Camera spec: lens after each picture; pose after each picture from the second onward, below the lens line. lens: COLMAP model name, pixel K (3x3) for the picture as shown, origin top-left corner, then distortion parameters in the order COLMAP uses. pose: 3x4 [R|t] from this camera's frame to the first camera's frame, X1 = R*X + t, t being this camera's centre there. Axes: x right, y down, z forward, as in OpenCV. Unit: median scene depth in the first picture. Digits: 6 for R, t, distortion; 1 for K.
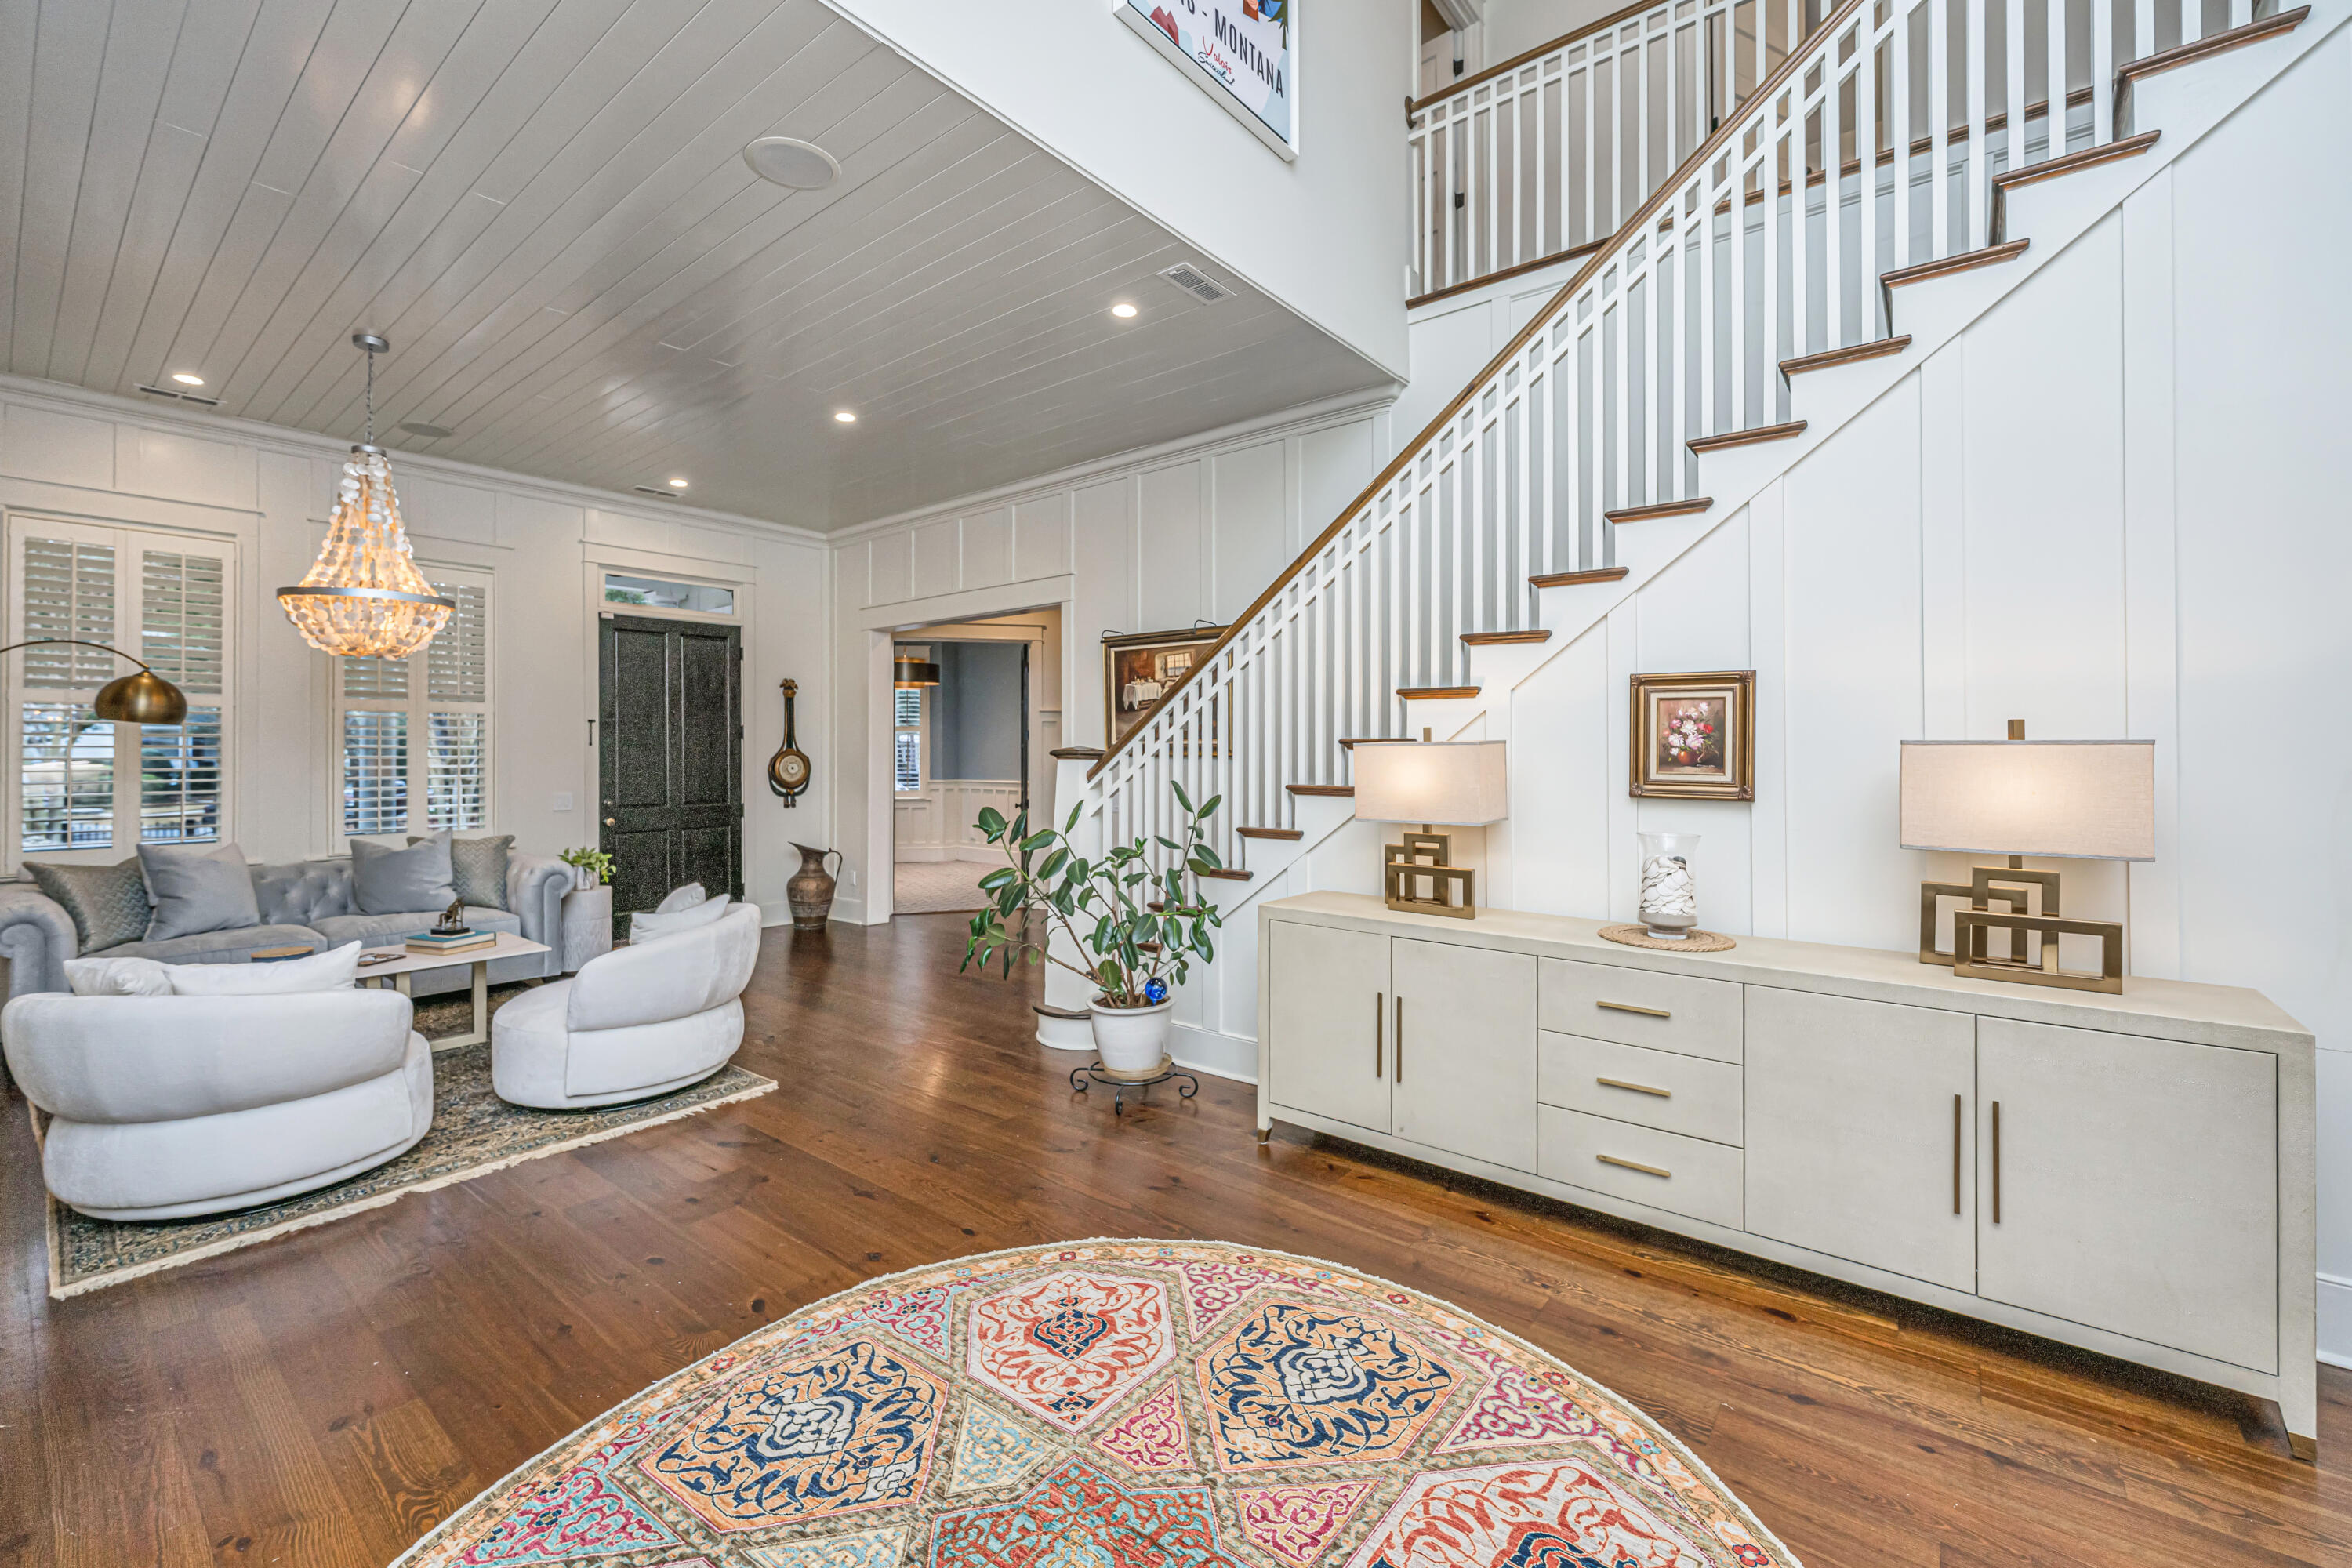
lens RADIAL K [[946.9, 0, 1170.9], [0, 946.9, 747.2], [0, 0, 1]] dist [-0.000517, -0.000100]
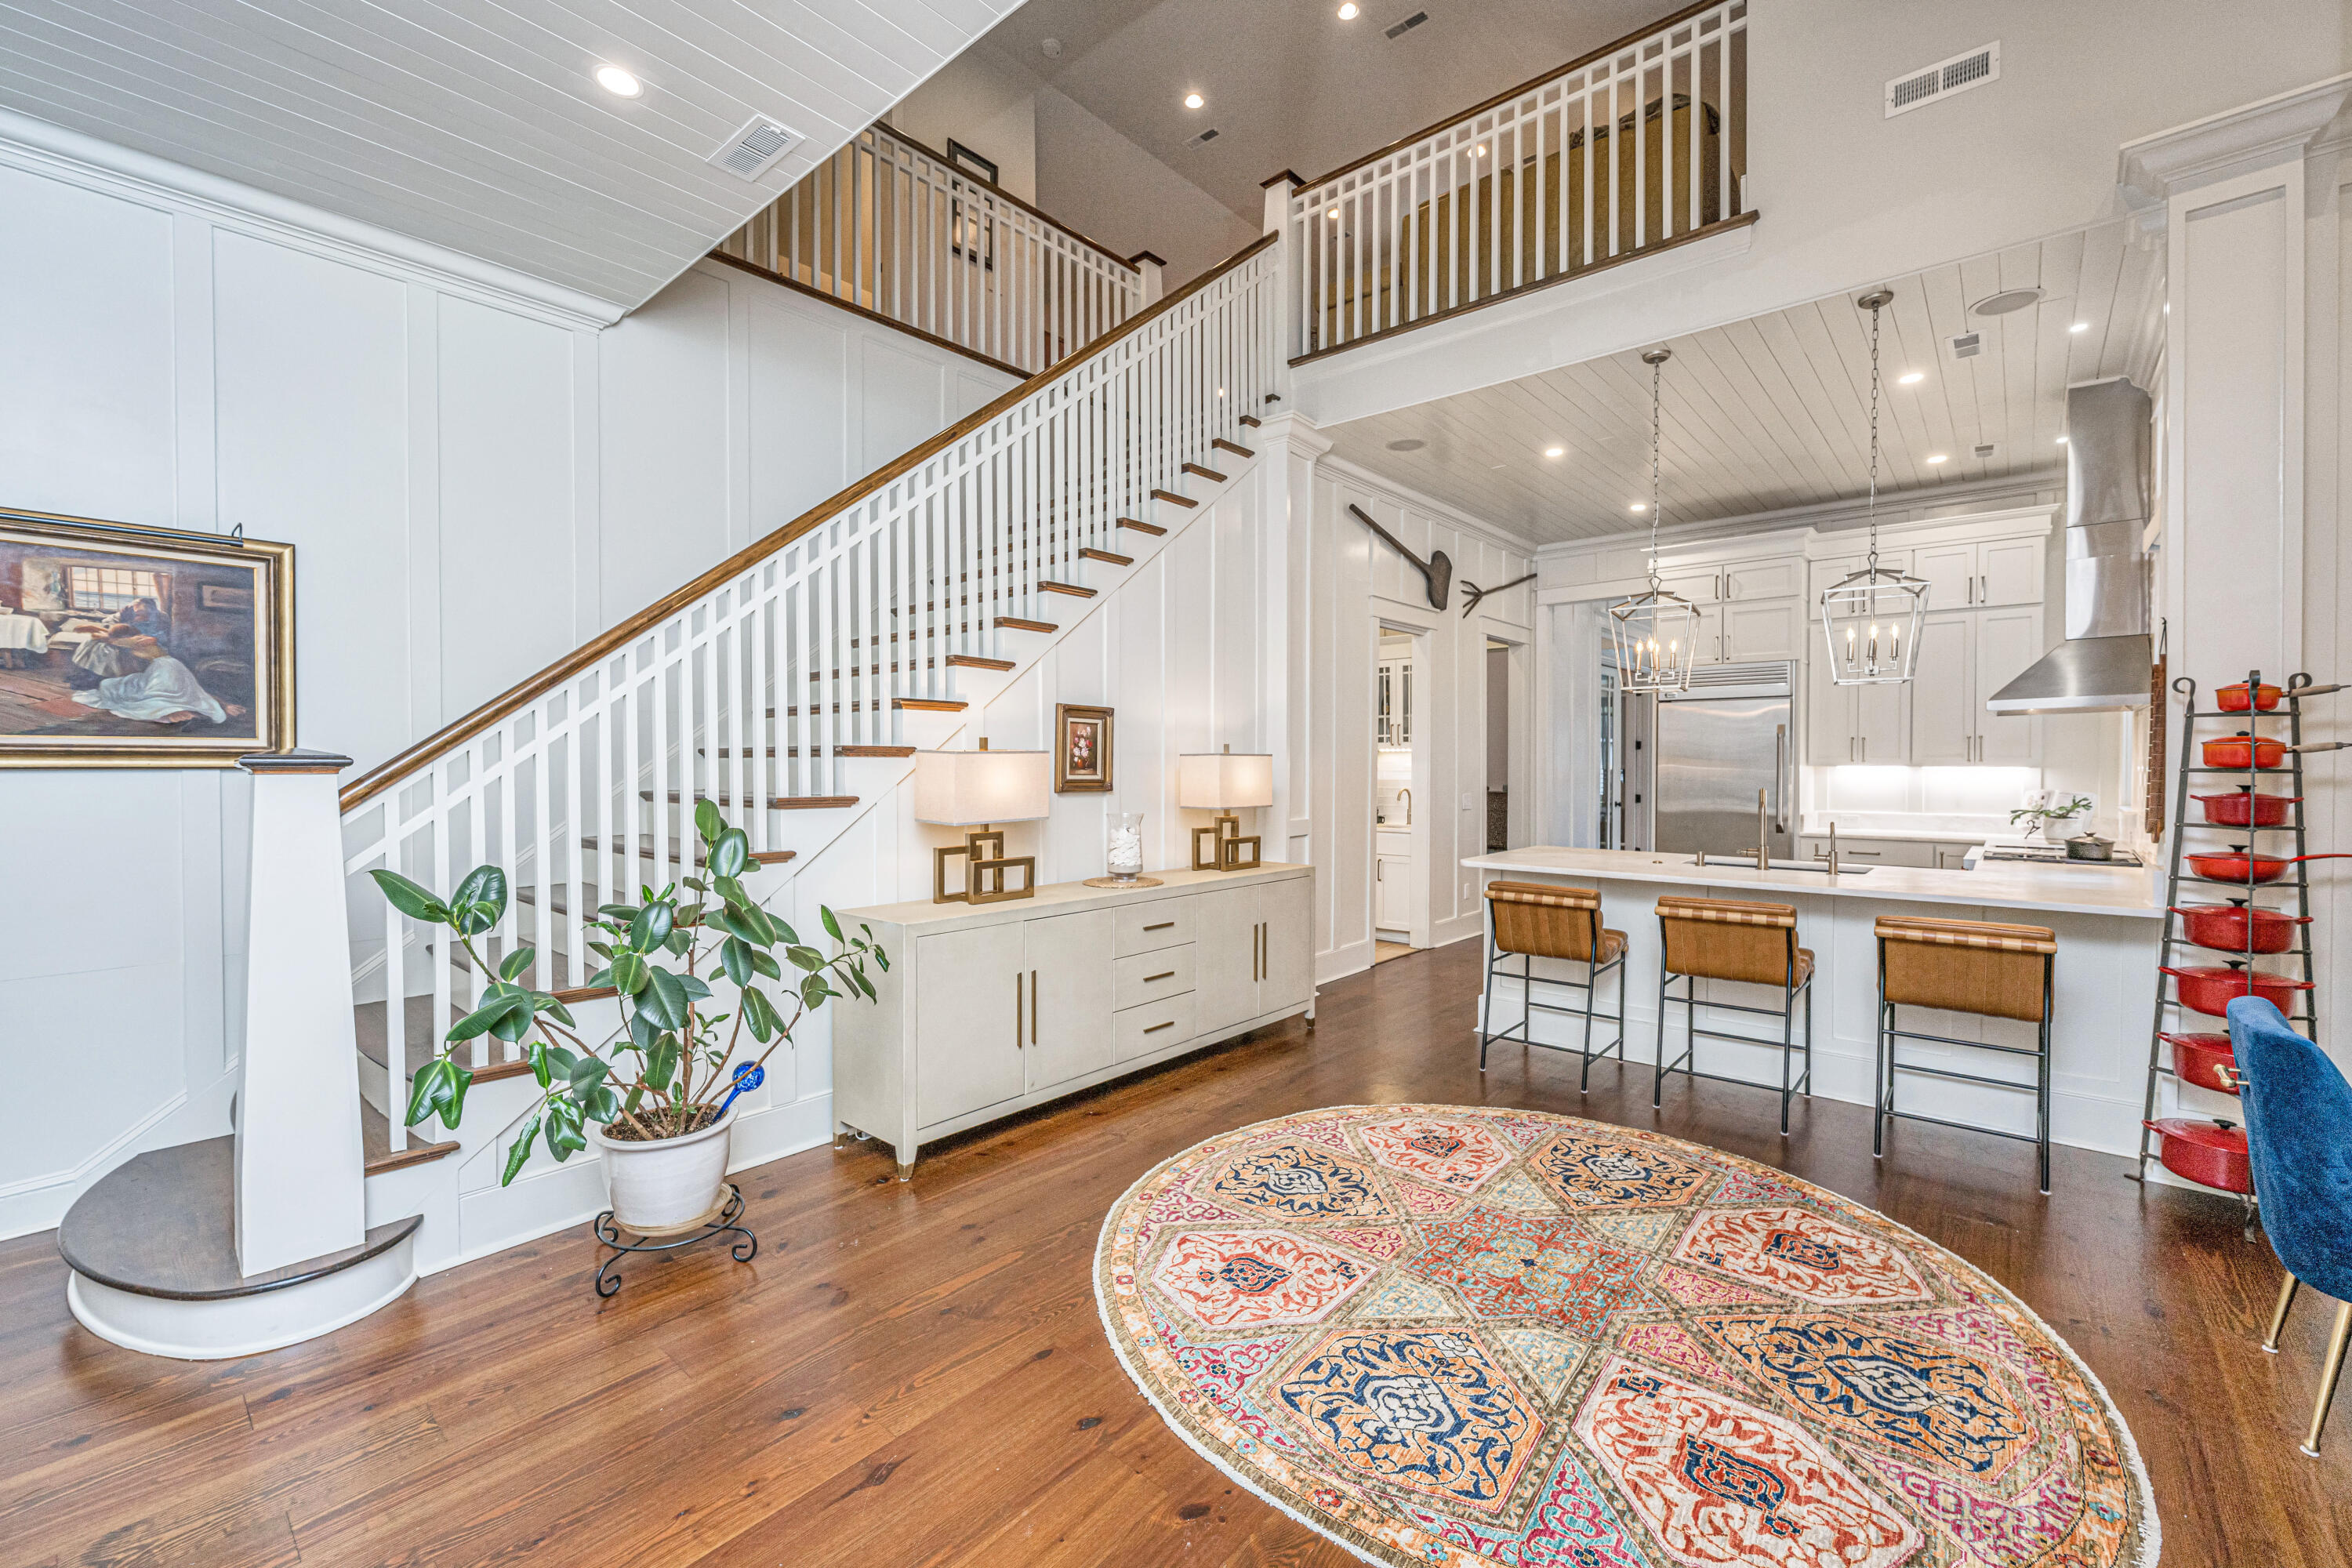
lens RADIAL K [[946.9, 0, 1179.4], [0, 946.9, 761.6], [0, 0, 1]] dist [-0.000517, -0.000100]
pose [[0.058775, -0.001791, 0.998270, -1.165206], [-0.005260, 0.999984, 0.002104, 0.005223], [-0.998257, -0.005375, 0.058764, 0.967086]]
